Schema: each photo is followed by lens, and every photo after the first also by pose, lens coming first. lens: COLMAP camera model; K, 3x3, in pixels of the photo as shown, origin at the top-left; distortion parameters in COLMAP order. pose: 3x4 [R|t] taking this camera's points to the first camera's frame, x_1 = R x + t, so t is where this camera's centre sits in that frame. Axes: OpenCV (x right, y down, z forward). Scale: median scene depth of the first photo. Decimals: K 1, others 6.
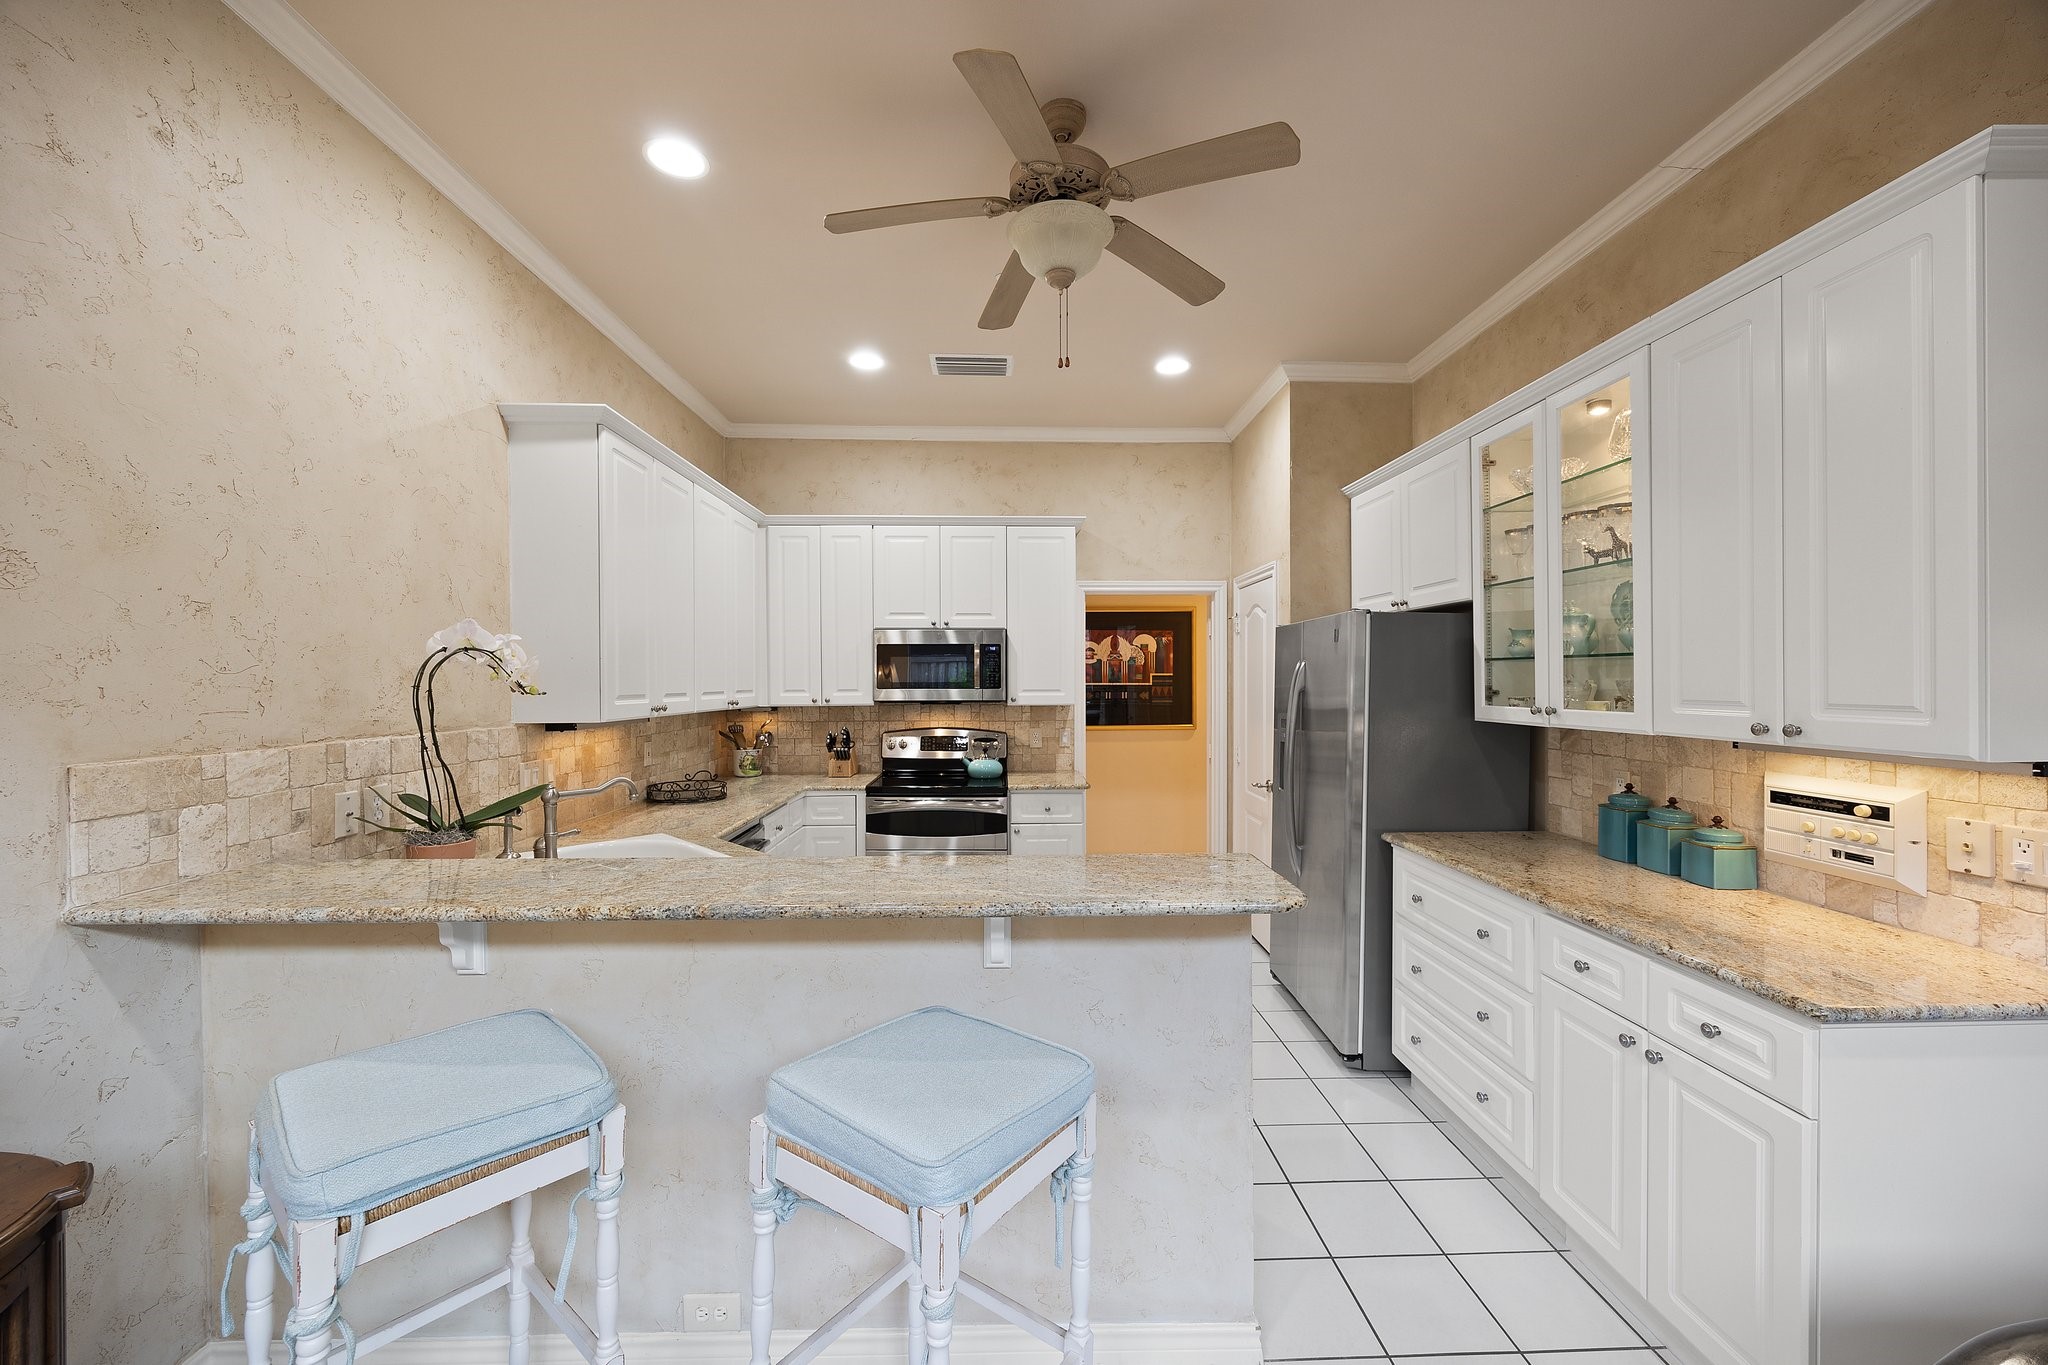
lens RADIAL K [[783.2, 0, 1024.3], [0, 783.2, 684.8], [0, 0, 1]] dist [-0.001429, -0.000143]
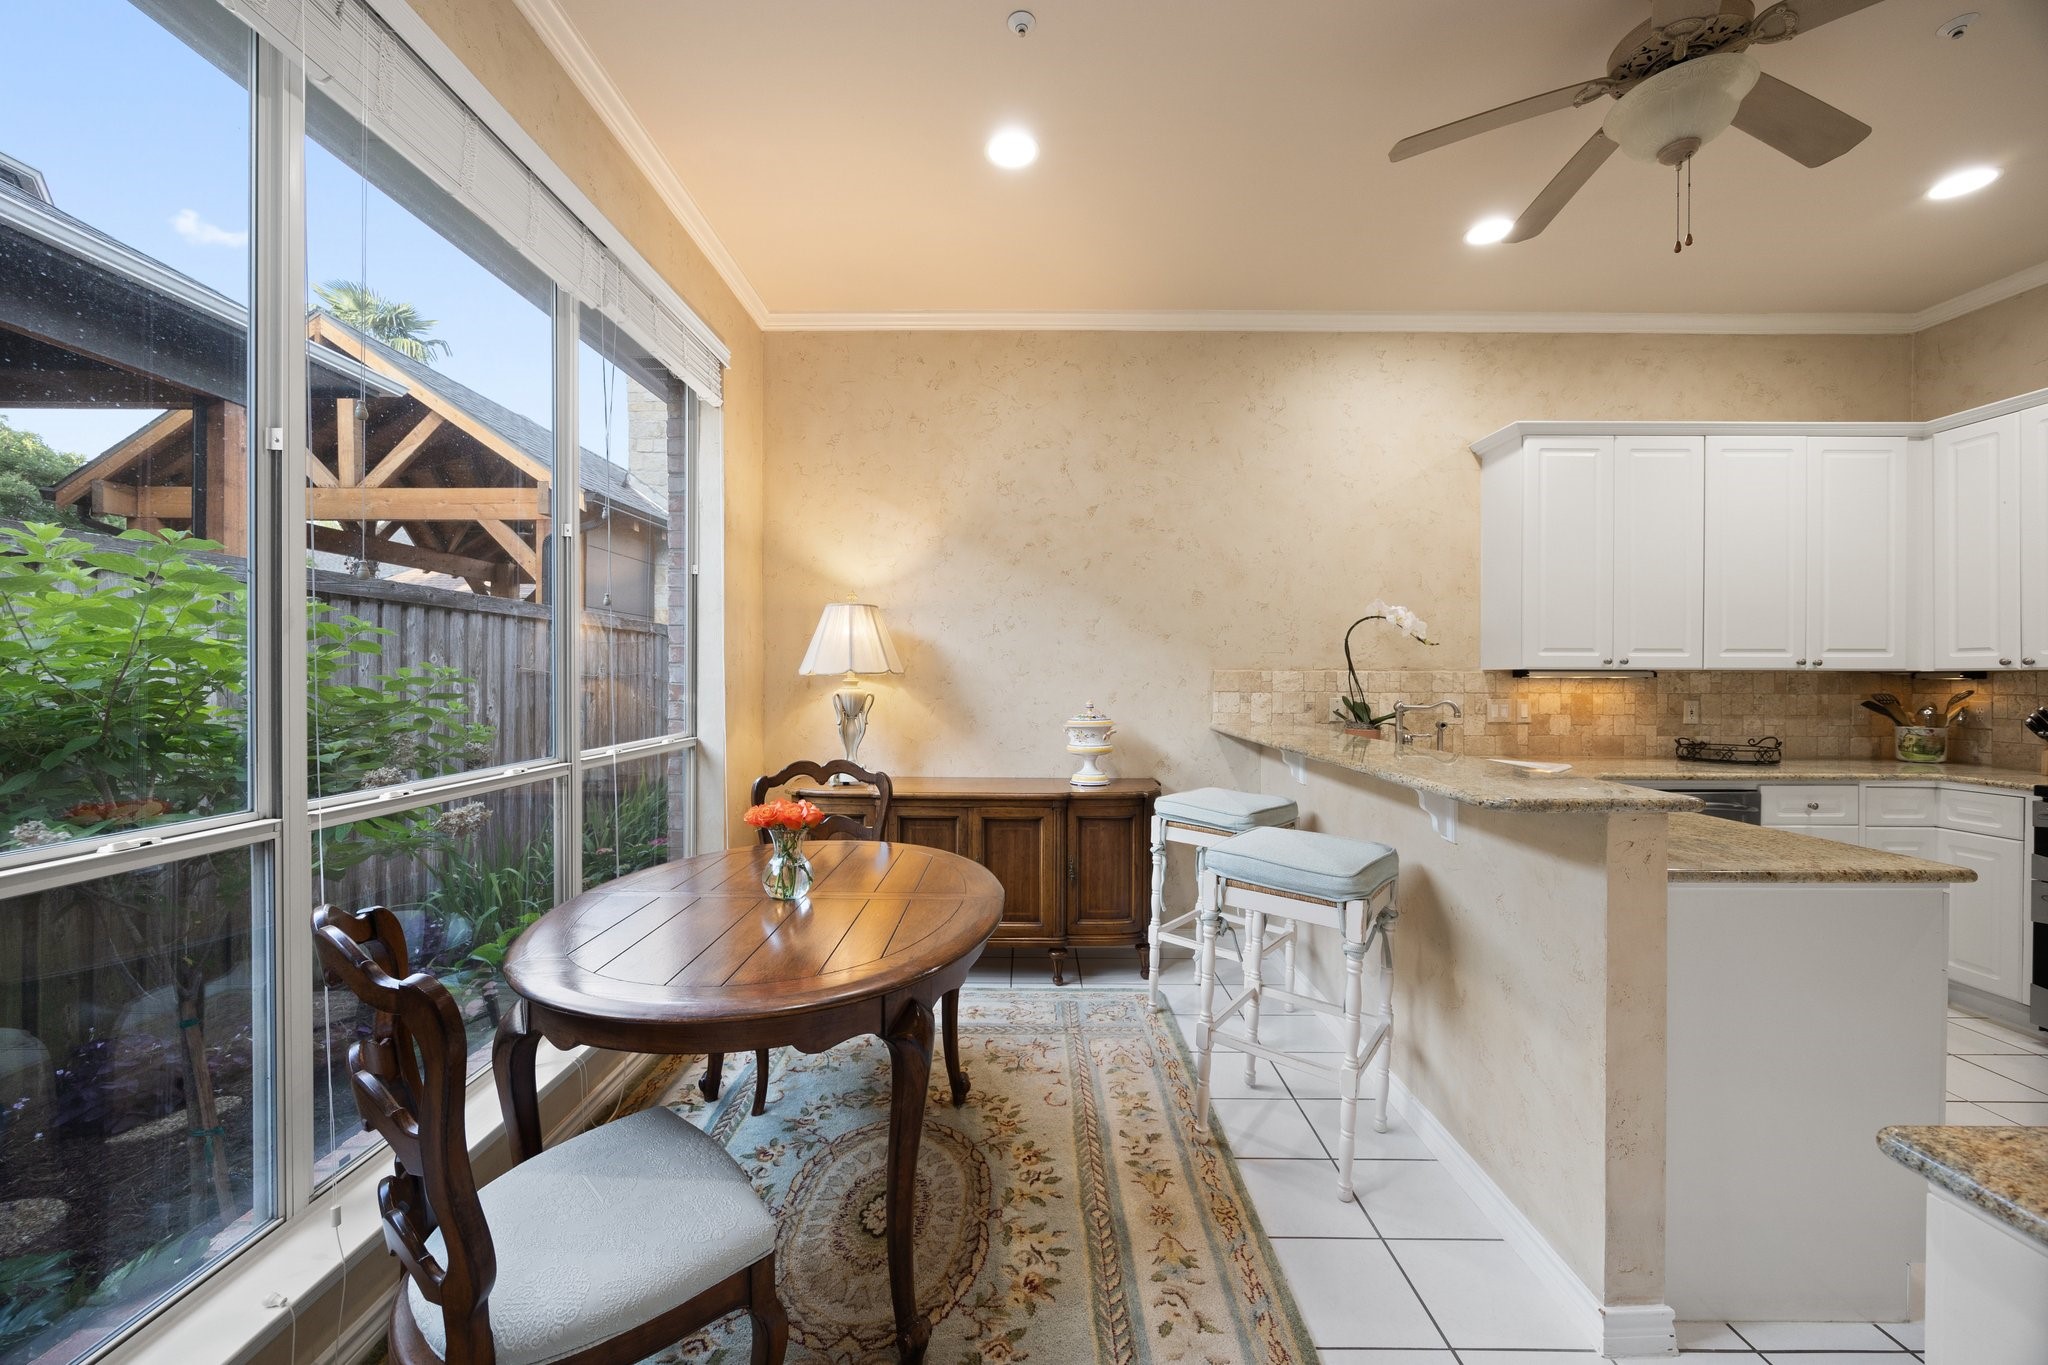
lens RADIAL K [[783.2, 0, 1020.3], [0, 783.2, 679.9], [0, 0, 1]] dist [-0.001429, -0.000143]
pose [[-0.030342, 0.003690, -0.999533, 0.879710], [-0.009546, 0.999947, 0.003981, 0.079816], [0.999494, 0.009663, -0.030306, 0.255274]]
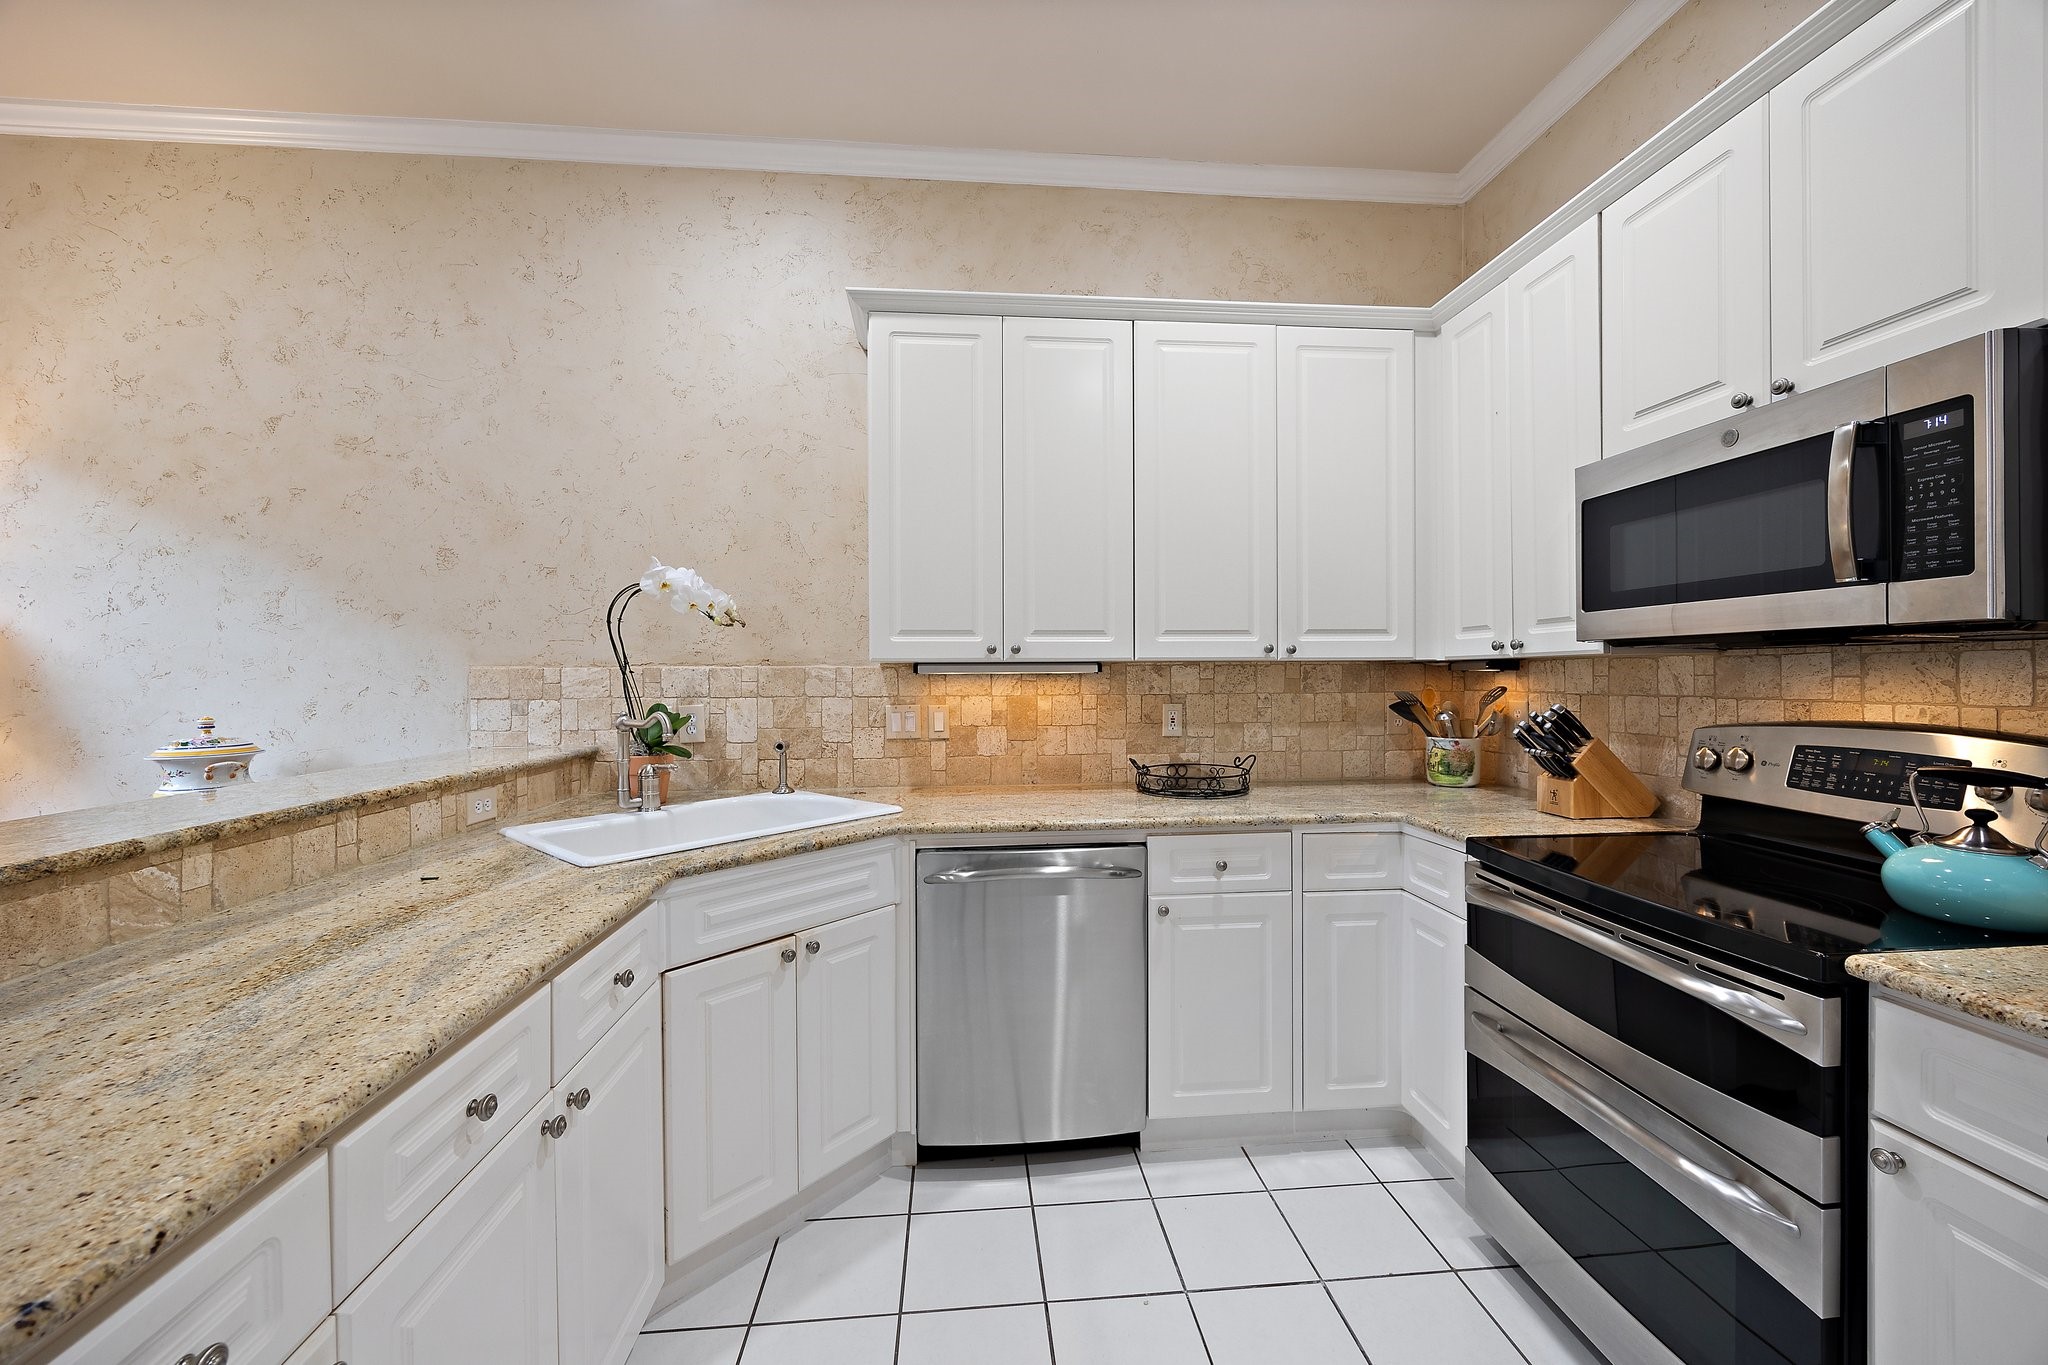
lens RADIAL K [[783.2, 0, 1035.5], [0, 783.2, 680.2], [0, 0, 1]] dist [-0.001429, -0.000143]
pose [[0.061113, 0.007697, -0.998101, 0.374893], [-0.000447, 0.999970, 0.007684, 0.071861], [0.998131, -0.000023, 0.061115, 1.305164]]
